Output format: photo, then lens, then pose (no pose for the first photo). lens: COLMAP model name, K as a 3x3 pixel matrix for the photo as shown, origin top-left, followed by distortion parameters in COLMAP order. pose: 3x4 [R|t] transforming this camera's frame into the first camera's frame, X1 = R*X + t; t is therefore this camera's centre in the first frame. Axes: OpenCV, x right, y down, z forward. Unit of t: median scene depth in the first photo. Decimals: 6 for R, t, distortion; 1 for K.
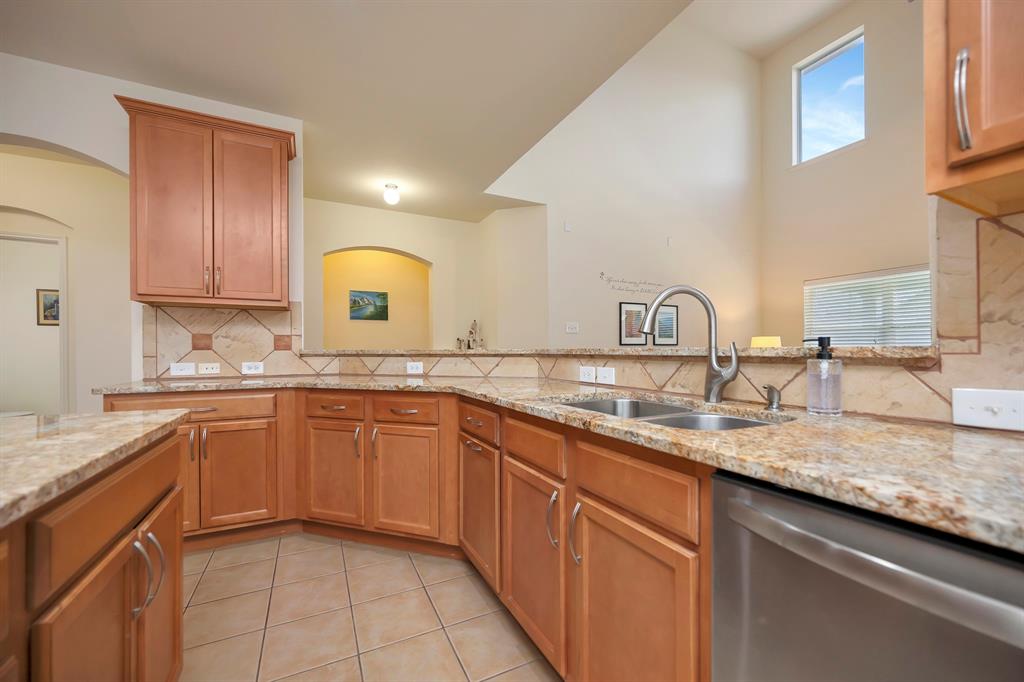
lens RADIAL K [[406.9, 0, 522.4], [0, 406.9, 357.7], [0, 0, 1]] dist [-0.002895, -0.000202]
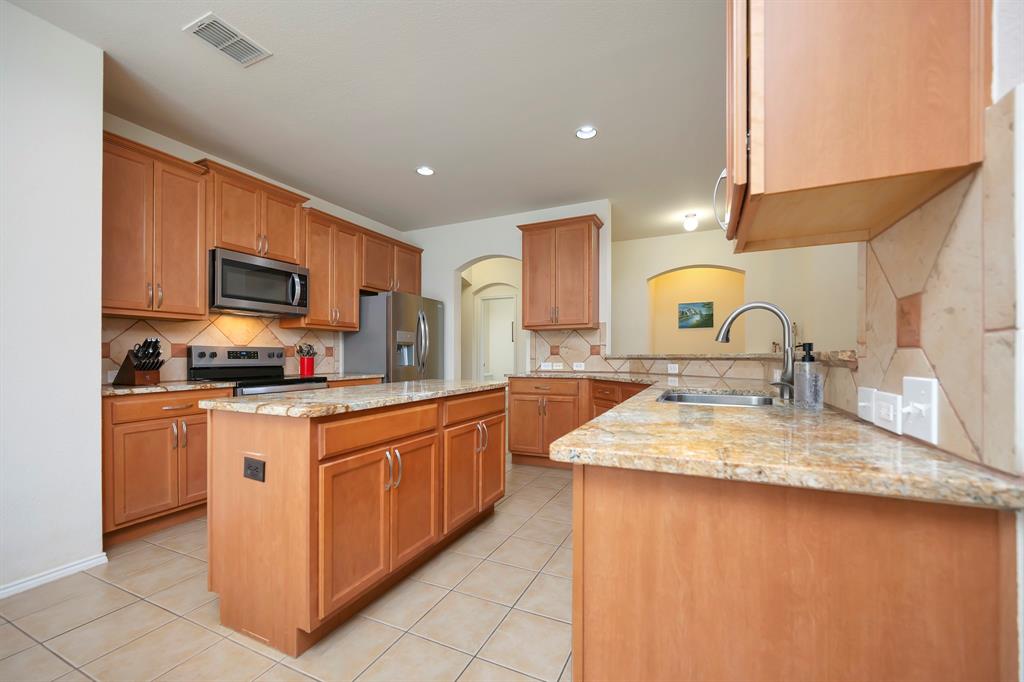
lens RADIAL K [[406.9, 0, 522.7], [0, 406.9, 359.5], [0, 0, 1]] dist [-0.002895, -0.000202]
pose [[0.615580, 0.004951, -0.788059, 0.455680], [-0.009404, 0.999955, -0.001064, 0.002339], [0.788018, 0.008066, 0.615599, -0.154973]]
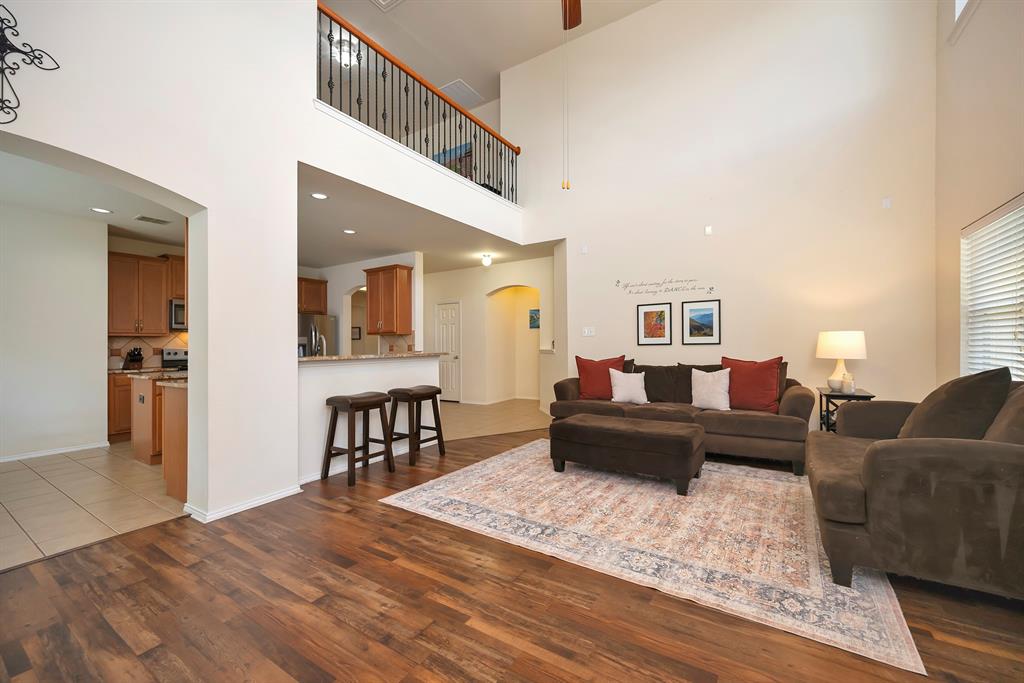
lens RADIAL K [[406.9, 0, 521.7], [0, 406.9, 345.9], [0, 0, 1]] dist [-0.002895, -0.000202]
pose [[0.508401, 0.000215, -0.861120, 1.844221], [-0.003615, 0.999992, -0.001885, -0.047487], [0.861113, 0.004071, 0.508398, 0.360741]]
